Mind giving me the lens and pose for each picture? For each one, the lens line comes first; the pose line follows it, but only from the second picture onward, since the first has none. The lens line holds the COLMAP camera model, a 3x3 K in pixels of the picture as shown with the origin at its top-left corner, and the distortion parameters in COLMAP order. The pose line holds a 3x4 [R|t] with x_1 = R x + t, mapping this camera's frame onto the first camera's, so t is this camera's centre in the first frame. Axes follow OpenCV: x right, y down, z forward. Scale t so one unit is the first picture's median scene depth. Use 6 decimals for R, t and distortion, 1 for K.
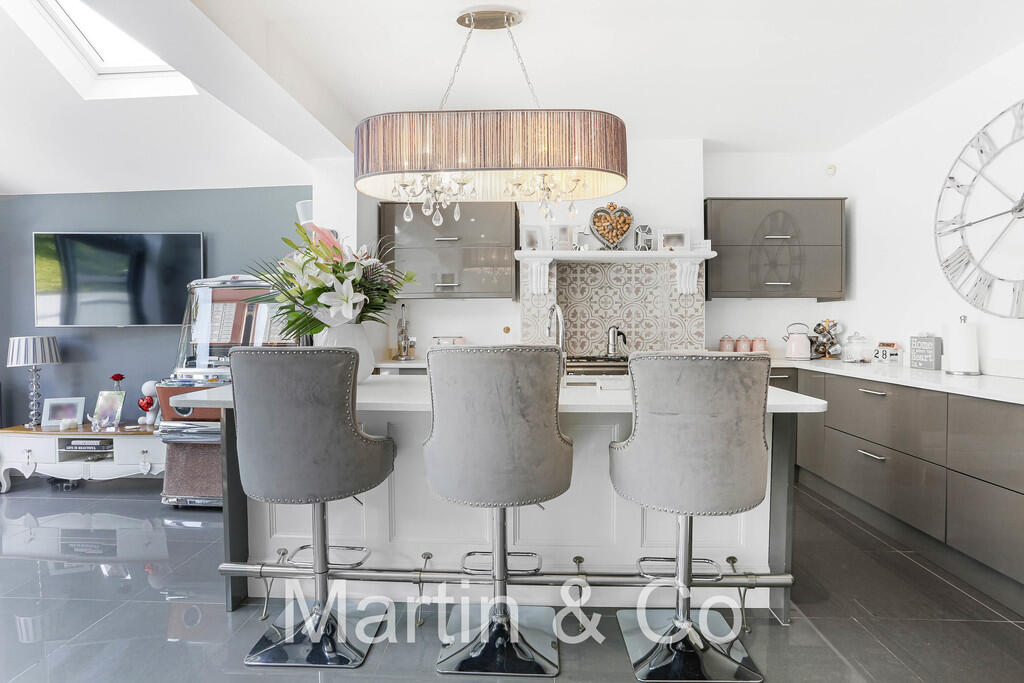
lens RADIAL K [[495.4, 0, 530.7], [0, 495.4, 331.5], [0, 0, 1]] dist [-0.063572, 0.014073]
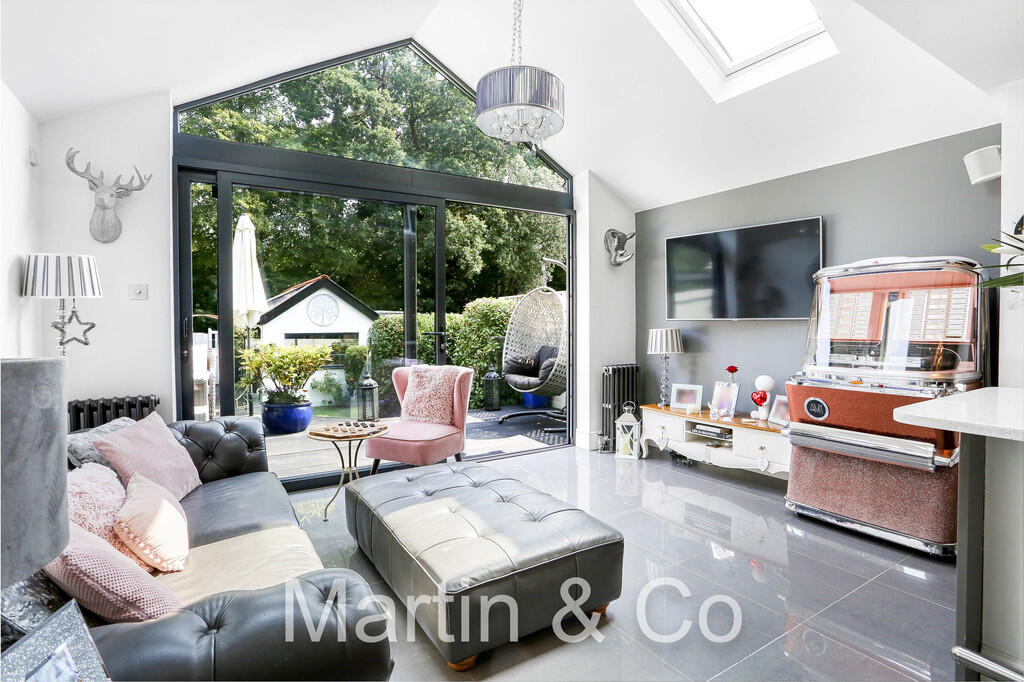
lens RADIAL K [[495.4, 0, 522.6], [0, 495.4, 331.5], [0, 0, 1]] dist [-0.063572, 0.014073]
pose [[0.552974, 0.017750, -0.833009, -0.250030], [-0.008432, 0.999841, 0.015707, 0.001434], [0.833156, -0.001662, 0.553036, 0.033532]]
